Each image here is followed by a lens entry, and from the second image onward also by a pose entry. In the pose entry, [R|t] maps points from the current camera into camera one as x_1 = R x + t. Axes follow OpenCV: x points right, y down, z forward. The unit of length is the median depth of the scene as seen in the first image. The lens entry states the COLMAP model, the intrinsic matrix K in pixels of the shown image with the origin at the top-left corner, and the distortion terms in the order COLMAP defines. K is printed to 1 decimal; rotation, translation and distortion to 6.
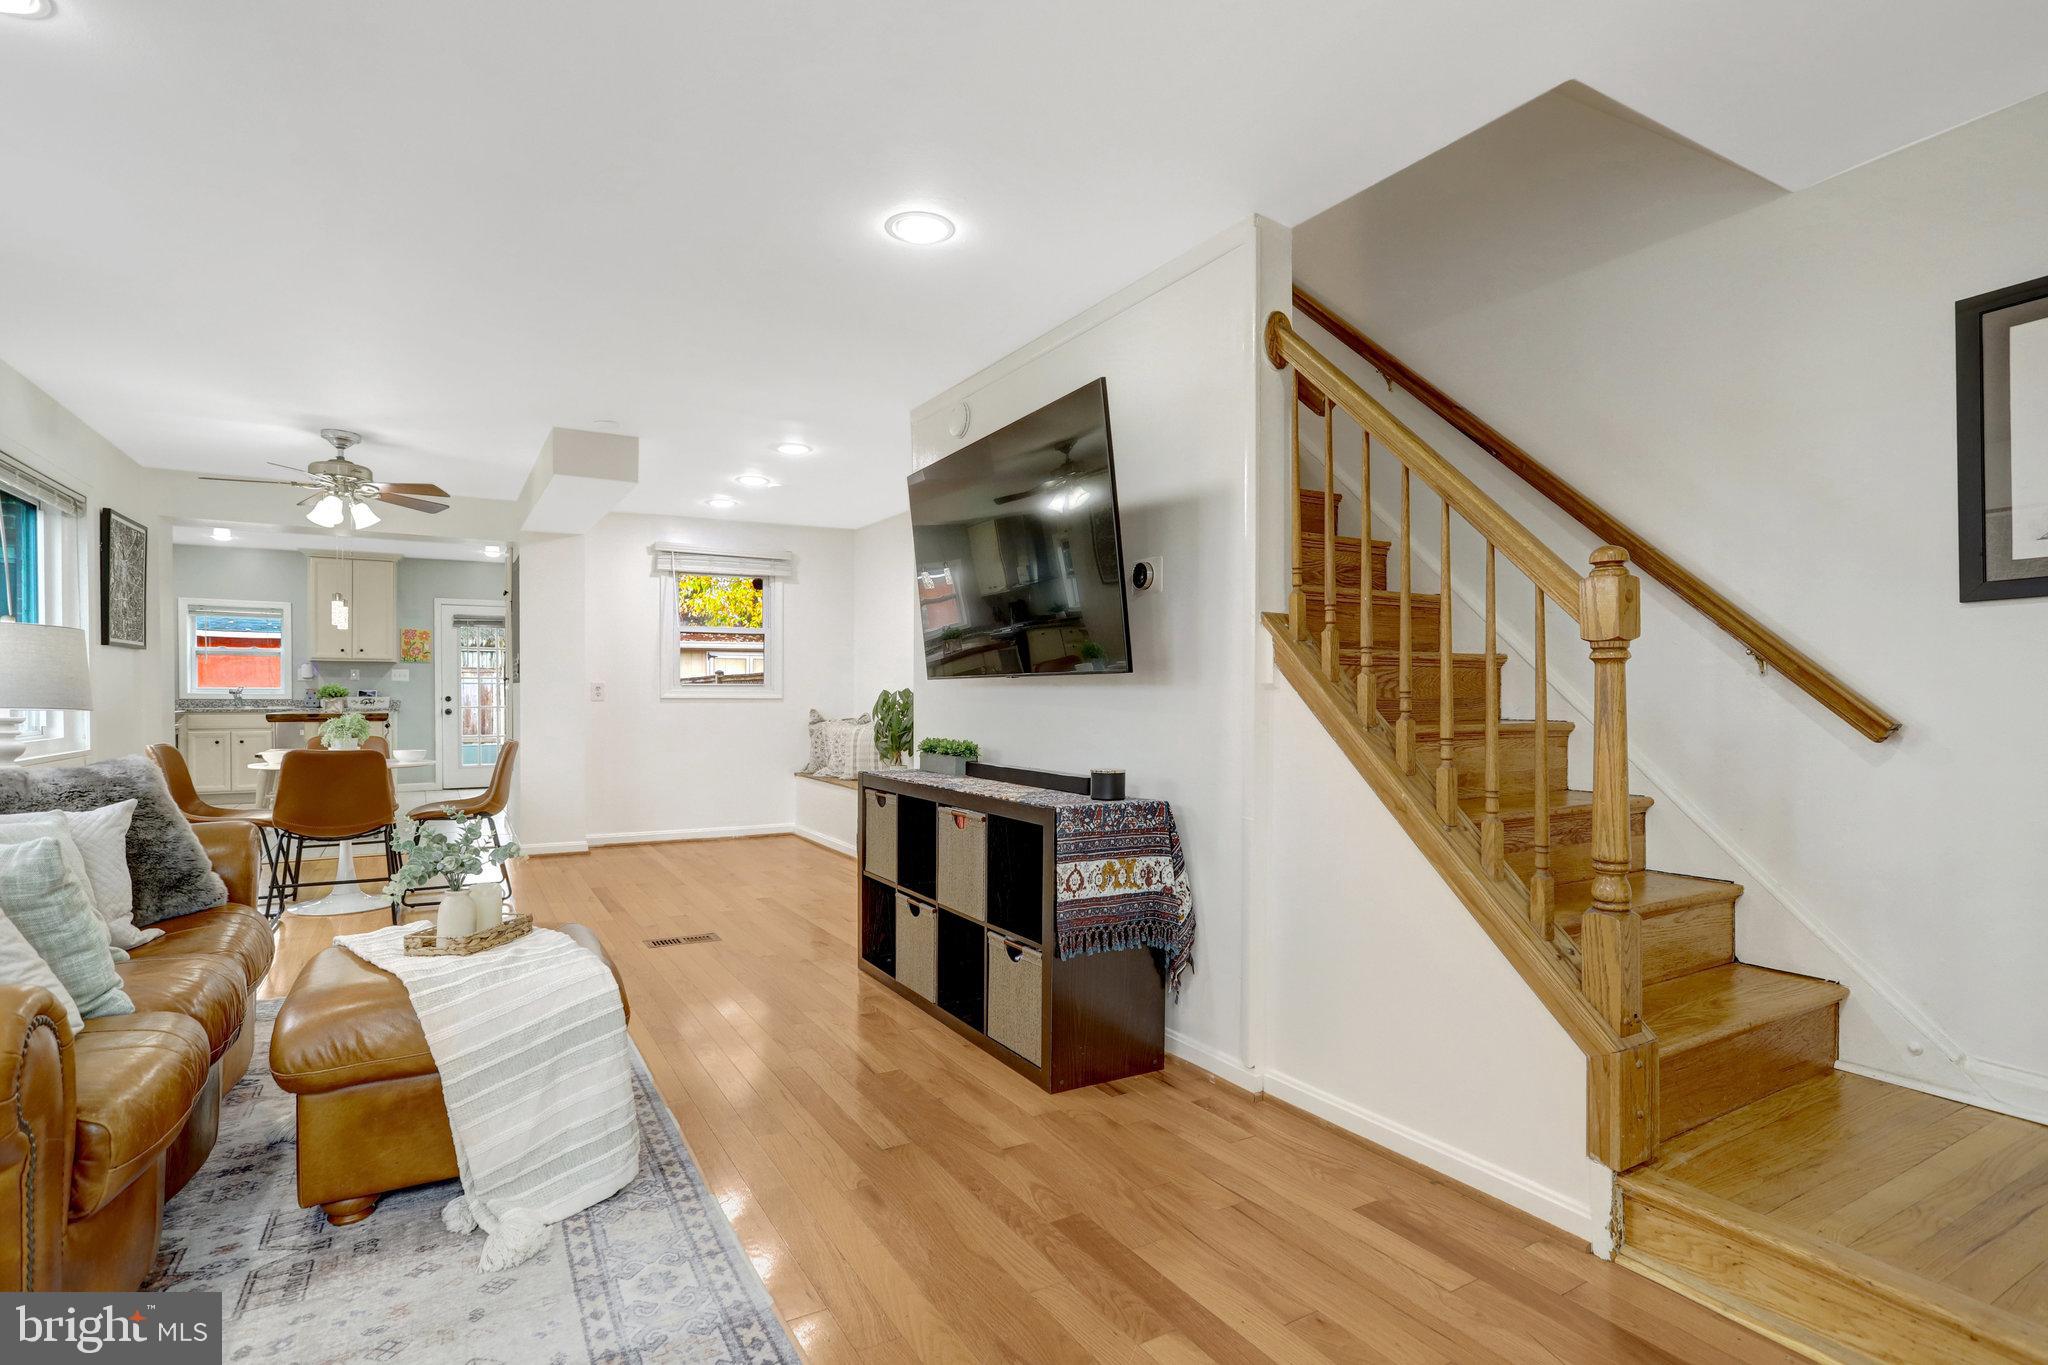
lens RADIAL K [[1031.2, 0, 1024.0], [0, 1031.2, 682.5], [0, 0, 1]] dist [-0.027958, 0.042314]
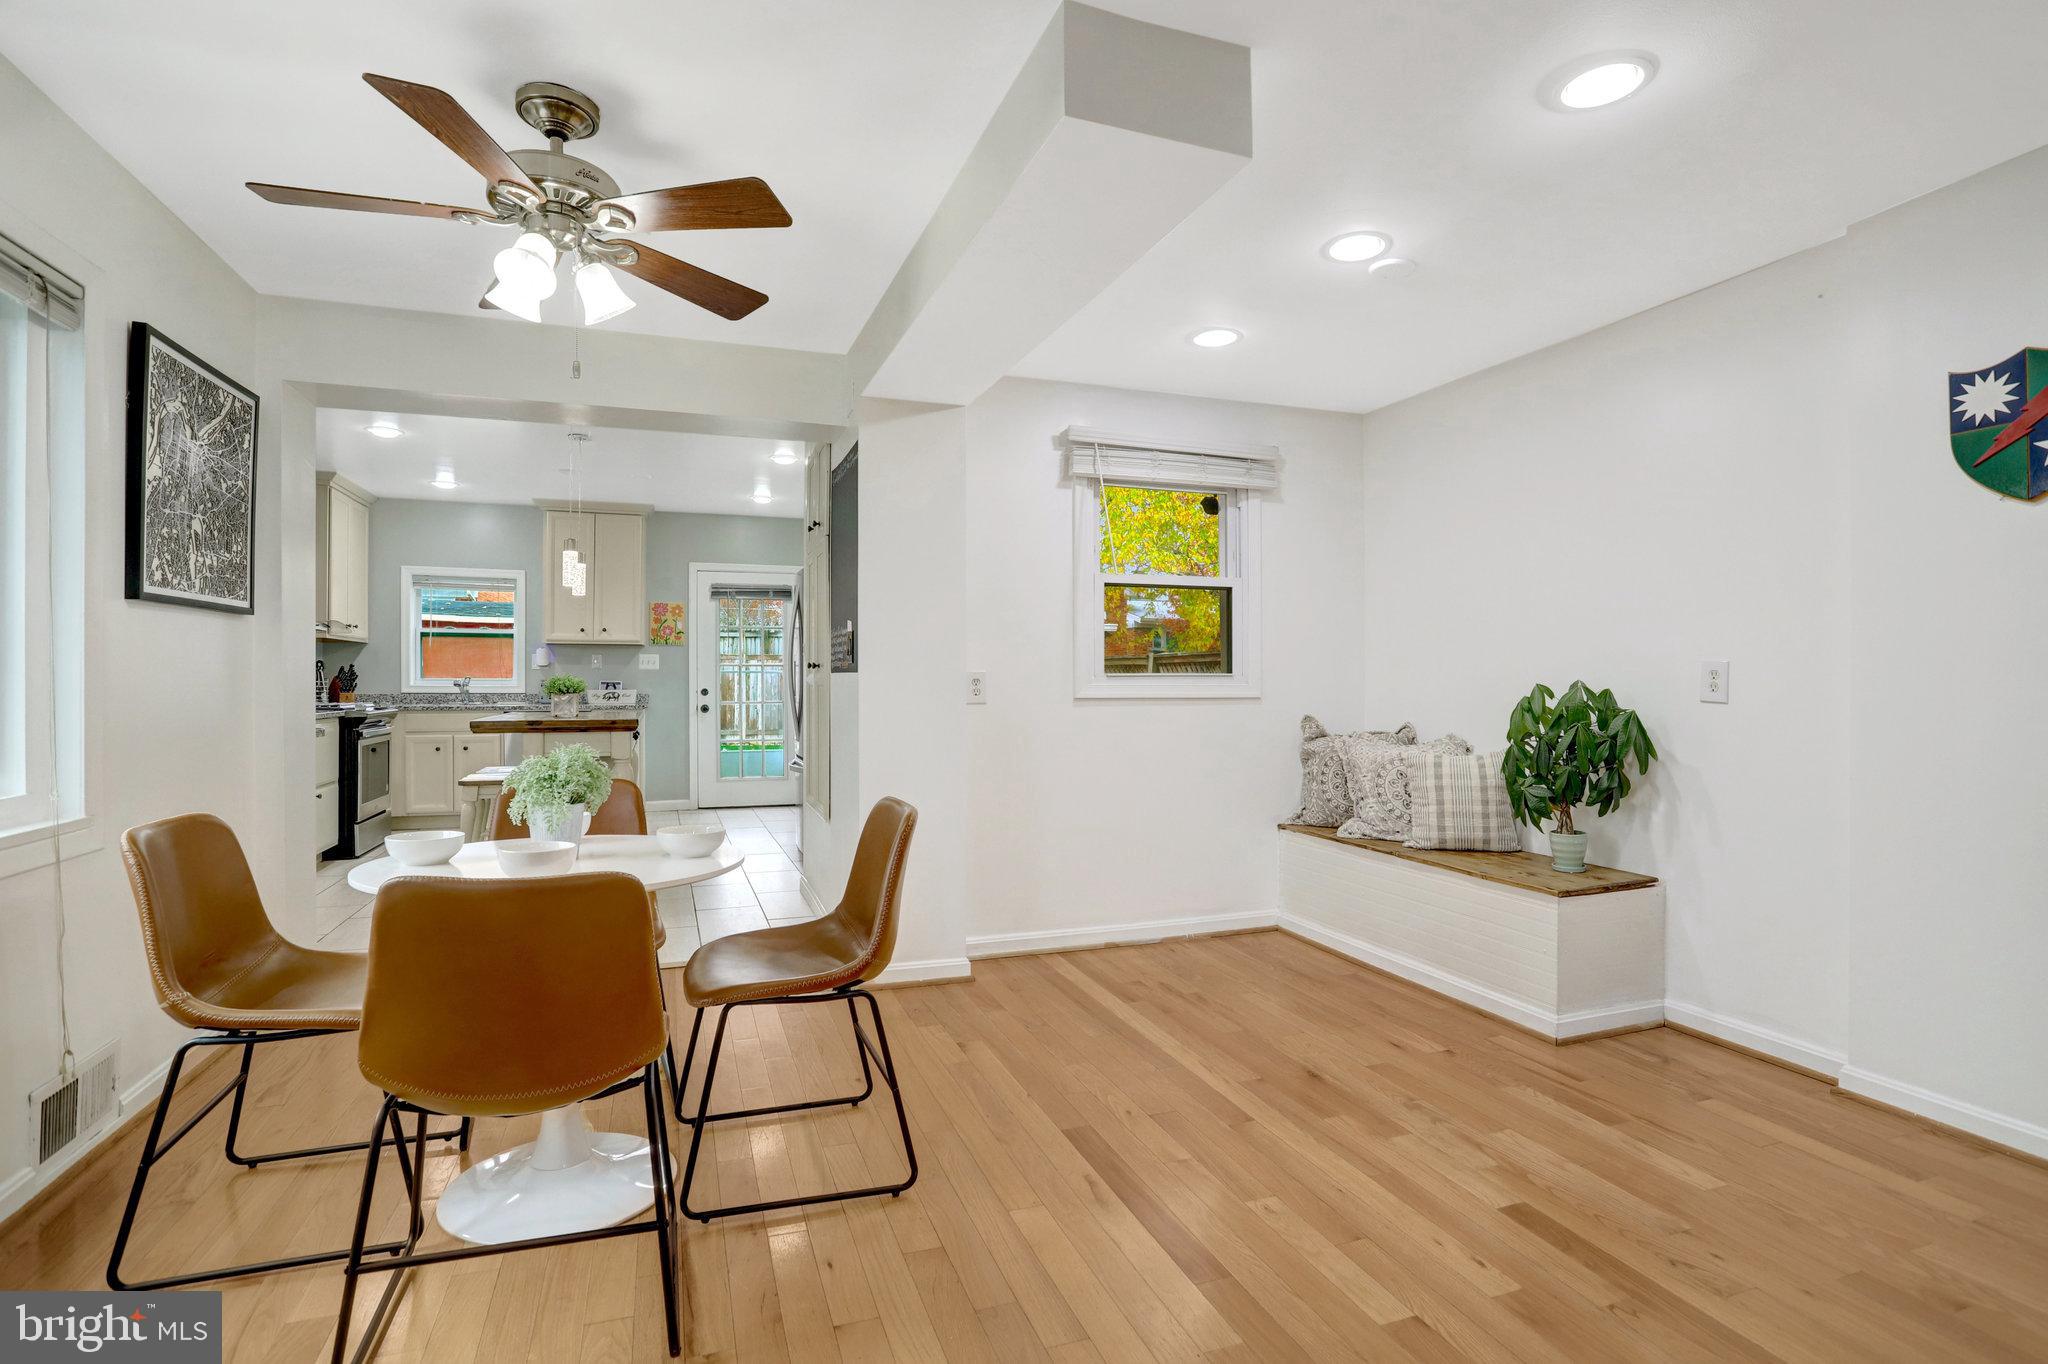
lens RADIAL K [[1008.9, 0, 1027.2], [0, 1008.9, 667.2], [0, 0, 1]] dist [-0.002048, 0.000667]
pose [[0.984152, -0.003443, -0.177291, -0.261858], [0.003159, 0.999993, -0.001885, -0.001006], [0.177297, 0.001295, 0.984157, 0.410759]]
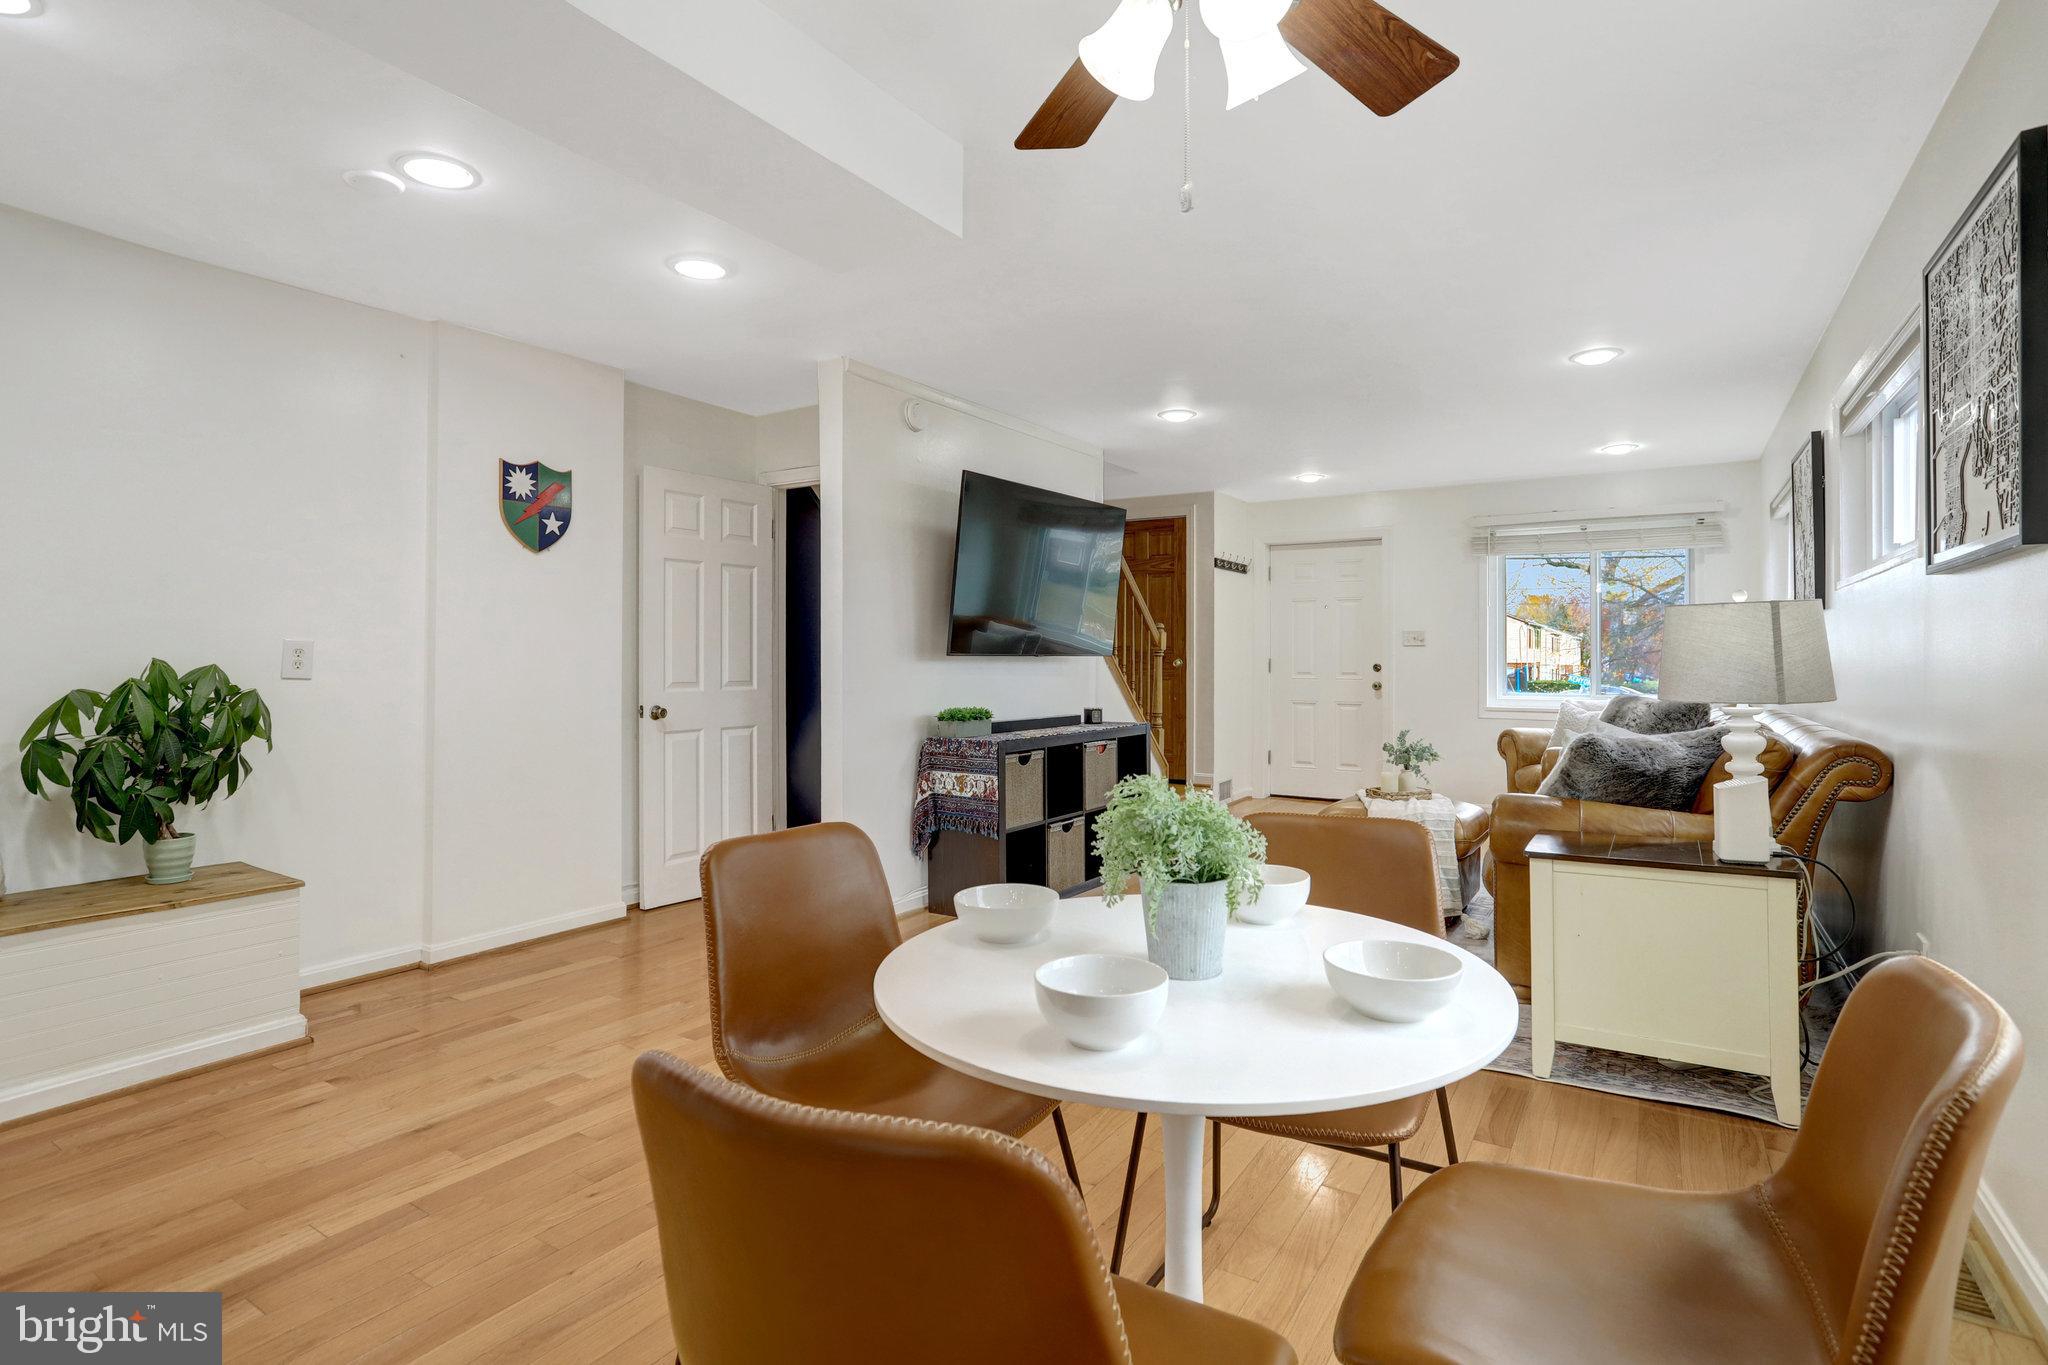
lens RADIAL K [[1008.9, 0, 1027.2], [0, 1008.9, 667.7], [0, 0, 1]] dist [-0.002048, 0.000667]
pose [[-0.471691, -0.004157, 0.881754, -0.575274], [-0.010216, 0.999948, -0.000751, 0.005367], [-0.881705, -0.009362, -0.471708, 0.770056]]
